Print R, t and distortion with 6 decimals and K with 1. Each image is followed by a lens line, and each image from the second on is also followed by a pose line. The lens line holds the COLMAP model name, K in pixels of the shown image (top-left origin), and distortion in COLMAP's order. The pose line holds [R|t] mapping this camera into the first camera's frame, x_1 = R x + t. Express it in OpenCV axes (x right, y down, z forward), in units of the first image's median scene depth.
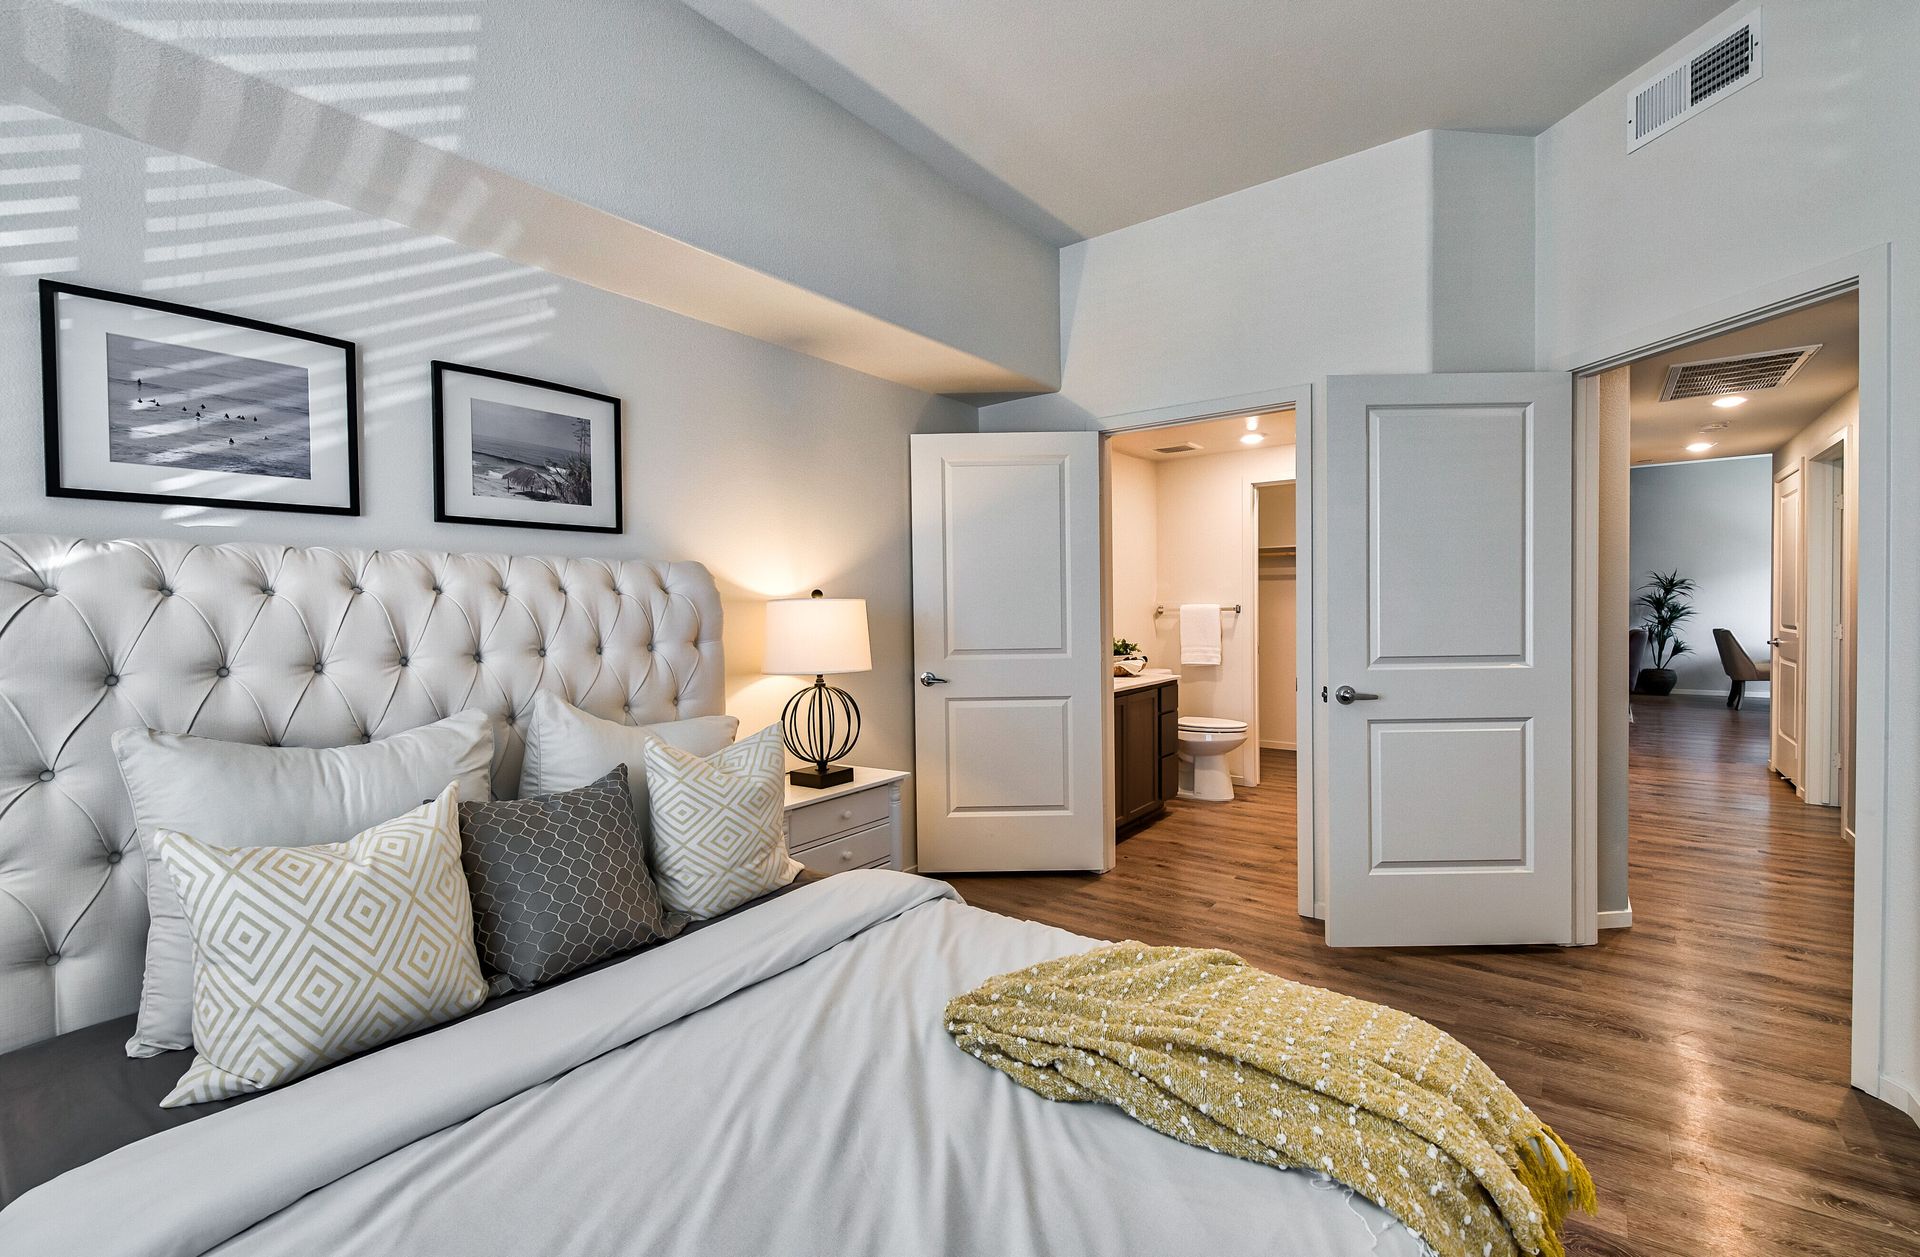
lens RADIAL K [[810.4, 0, 958.9], [0, 810.4, 624.2], [0, 0, 1]] dist [0.009214, -0.000205]
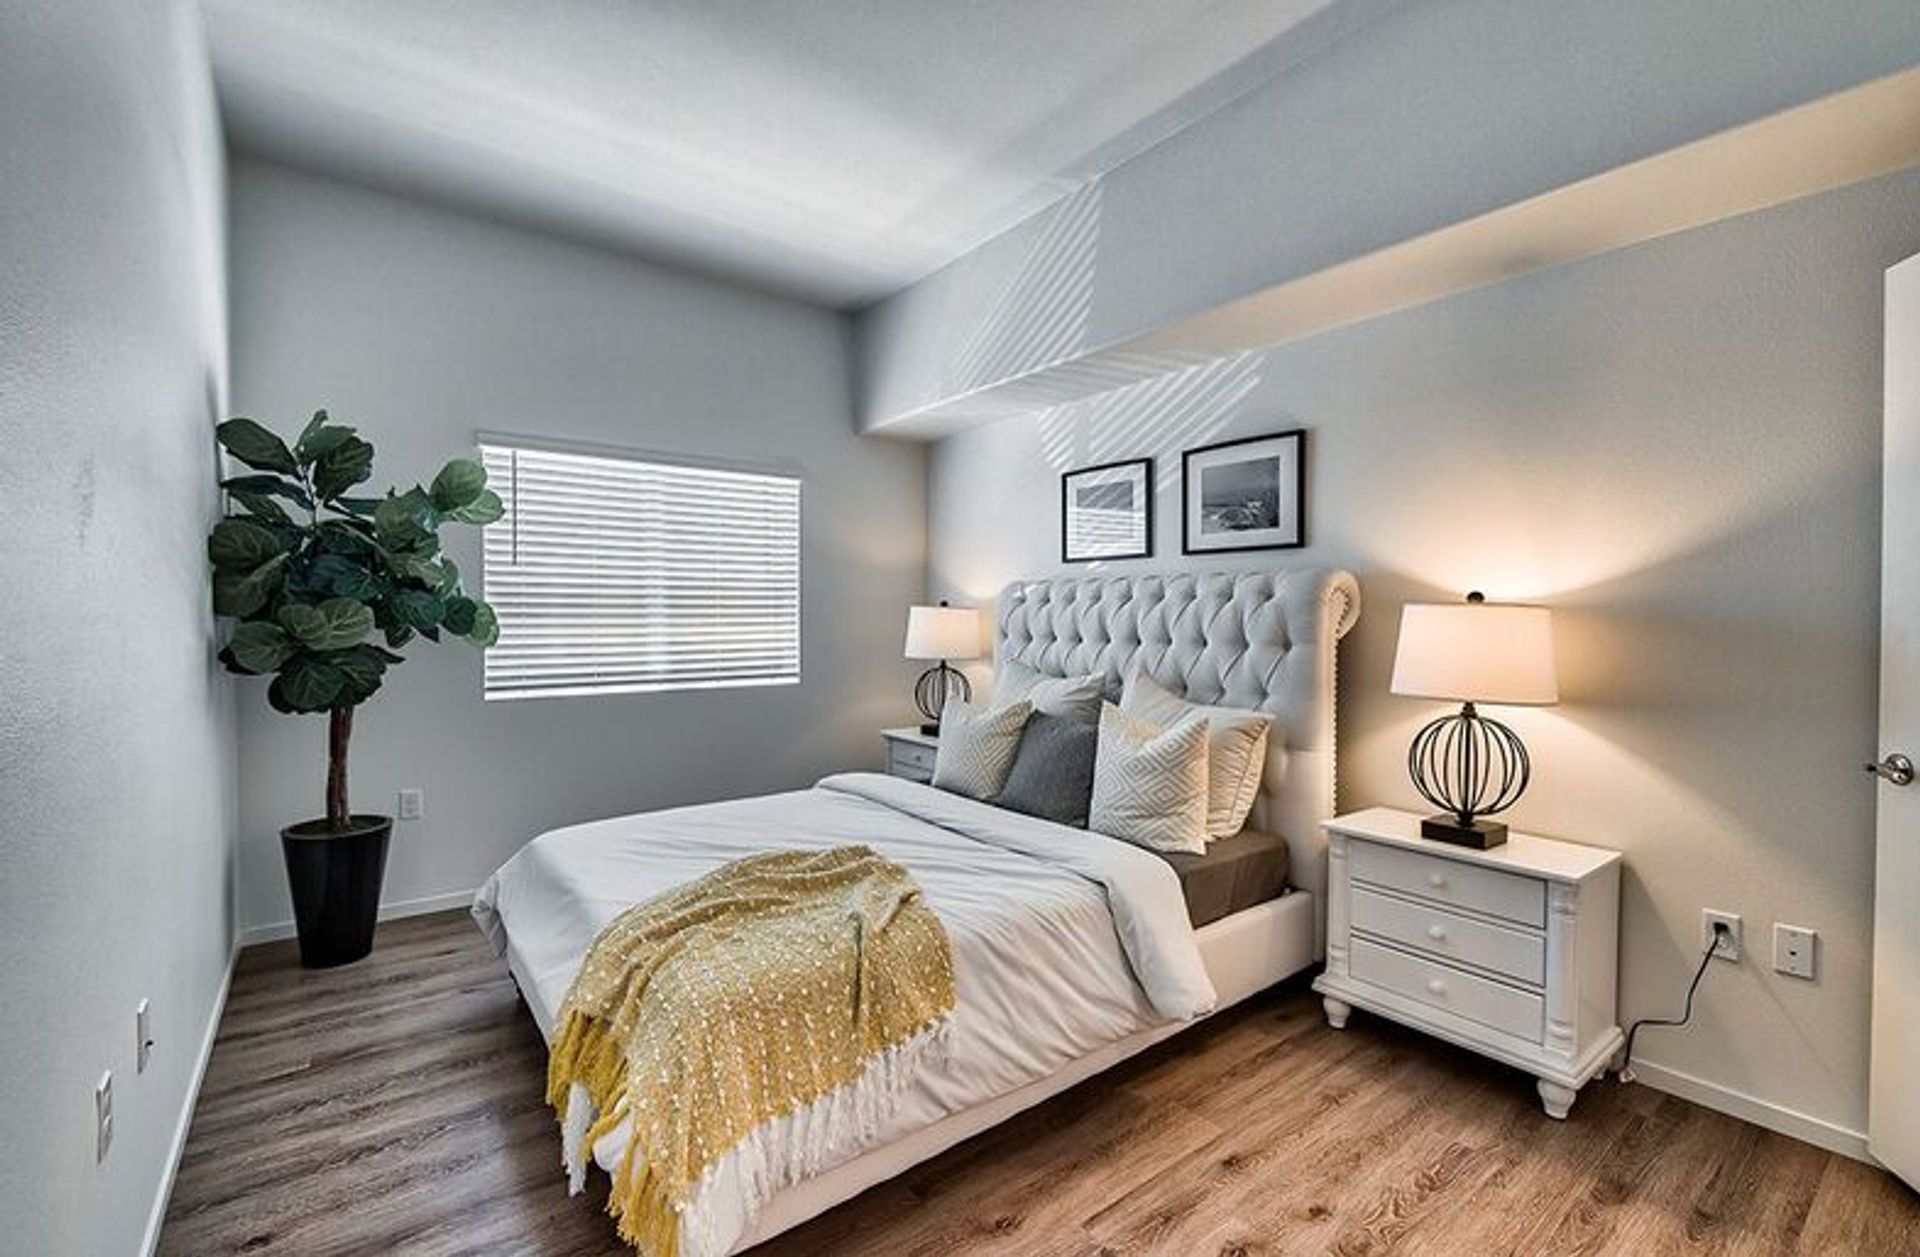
lens RADIAL K [[810.4, 0, 958.9], [0, 810.4, 624.2], [0, 0, 1]] dist [0.009214, -0.000205]
pose [[-0.243456, 0.031776, -0.969391, 0.921330], [-0.019412, 0.999103, 0.037625, -0.042275], [0.969718, 0.027978, -0.242621, 0.921809]]
